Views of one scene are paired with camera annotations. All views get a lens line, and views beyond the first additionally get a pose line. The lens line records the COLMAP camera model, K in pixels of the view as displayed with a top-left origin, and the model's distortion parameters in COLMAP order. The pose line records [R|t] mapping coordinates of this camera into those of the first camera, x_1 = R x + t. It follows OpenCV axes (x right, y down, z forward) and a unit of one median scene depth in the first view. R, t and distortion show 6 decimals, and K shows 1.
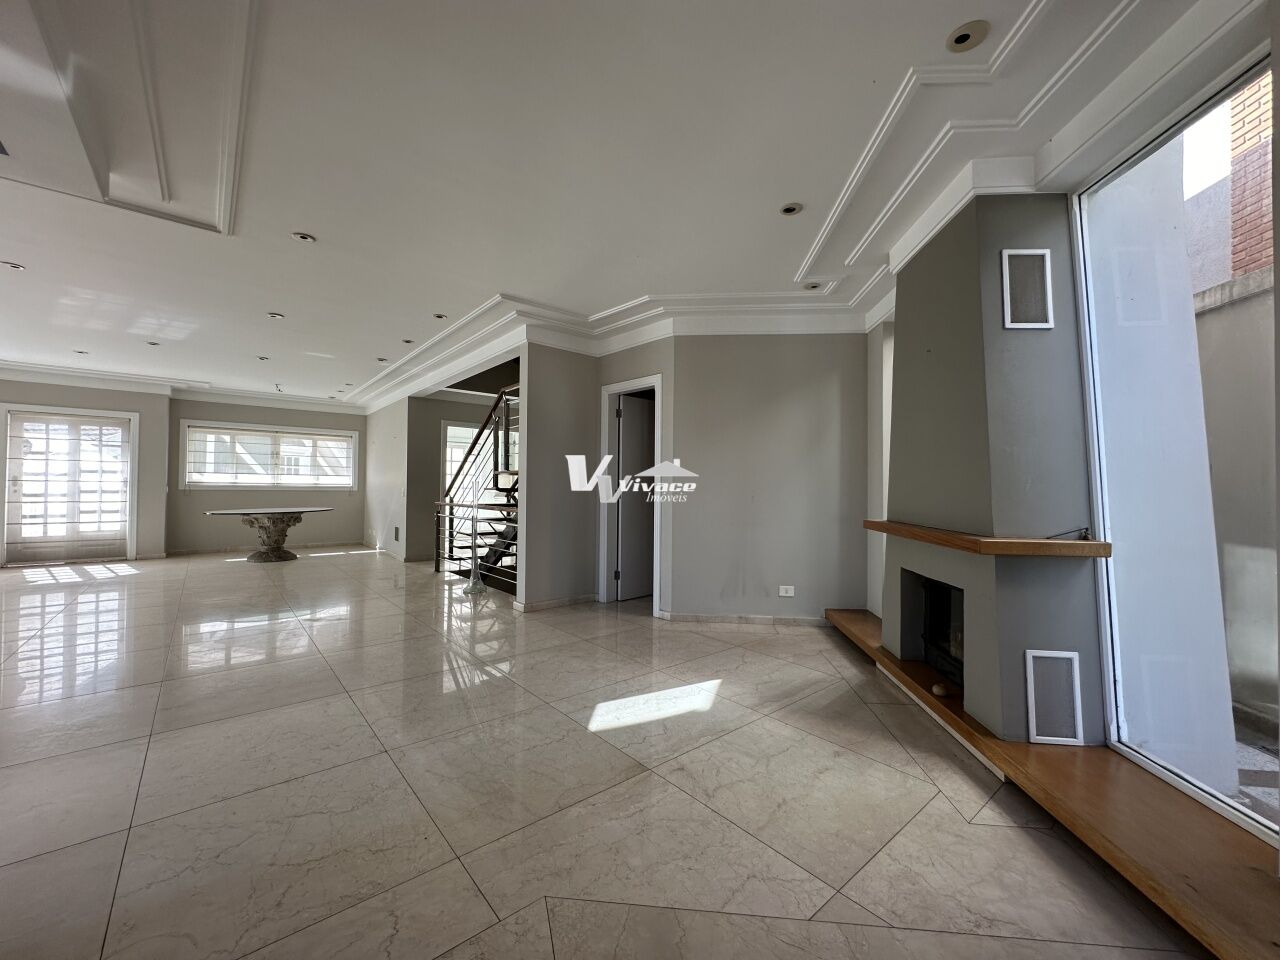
lens RADIAL K [[514.0, 0, 637.0], [0, 514.0, 476.1], [0, 0, 1]] dist [-0.006748, 0.001566]
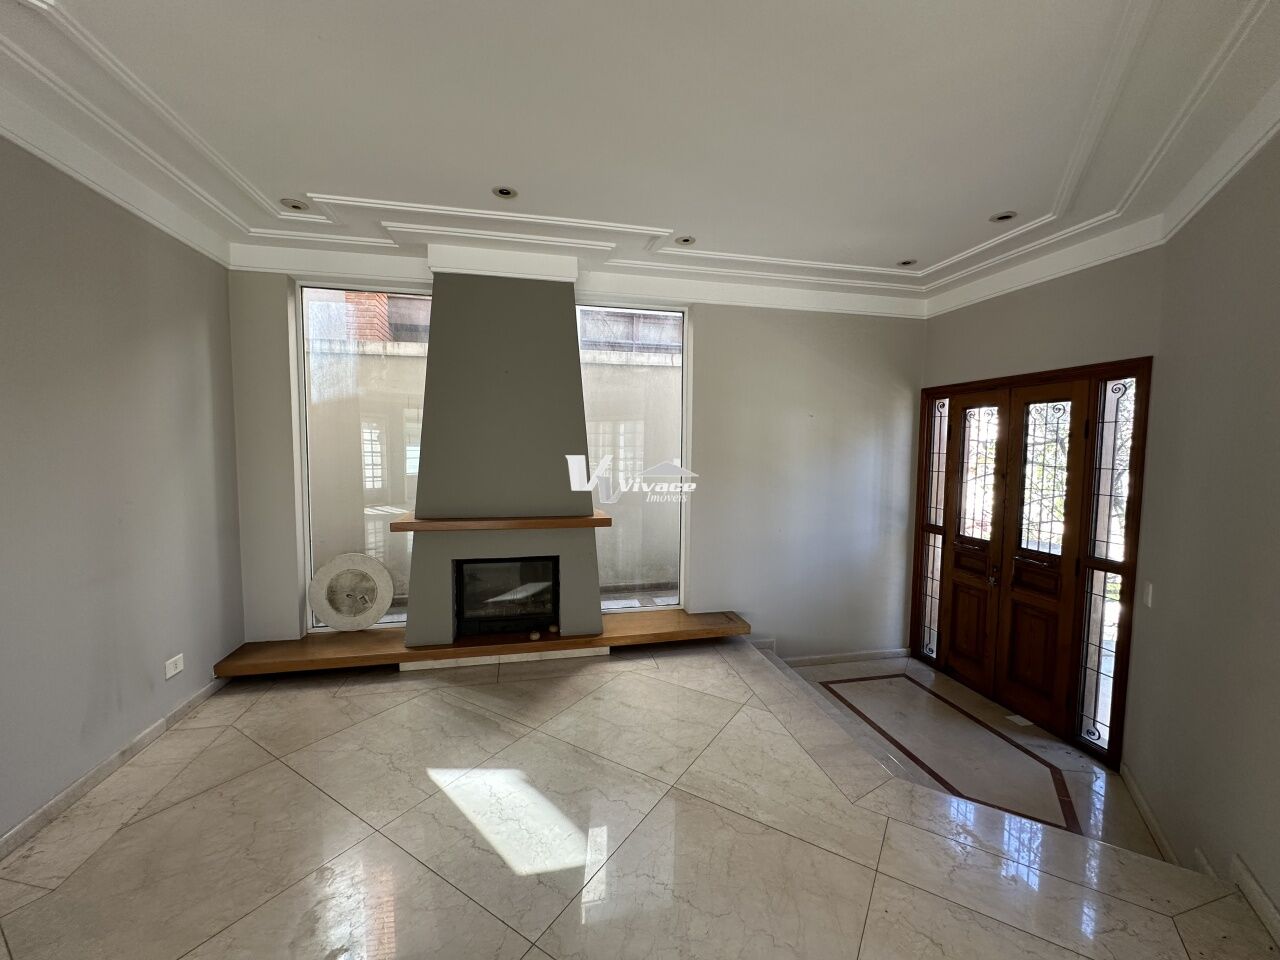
lens RADIAL K [[514.0, 0, 642.5], [0, 514.0, 474.2], [0, 0, 1]] dist [-0.006748, 0.001566]
pose [[-0.307478, -0.064341, 0.949378, -0.742444], [-0.035347, 0.997795, 0.056175, -0.090162], [-0.950899, -0.016285, -0.309074, 1.151018]]
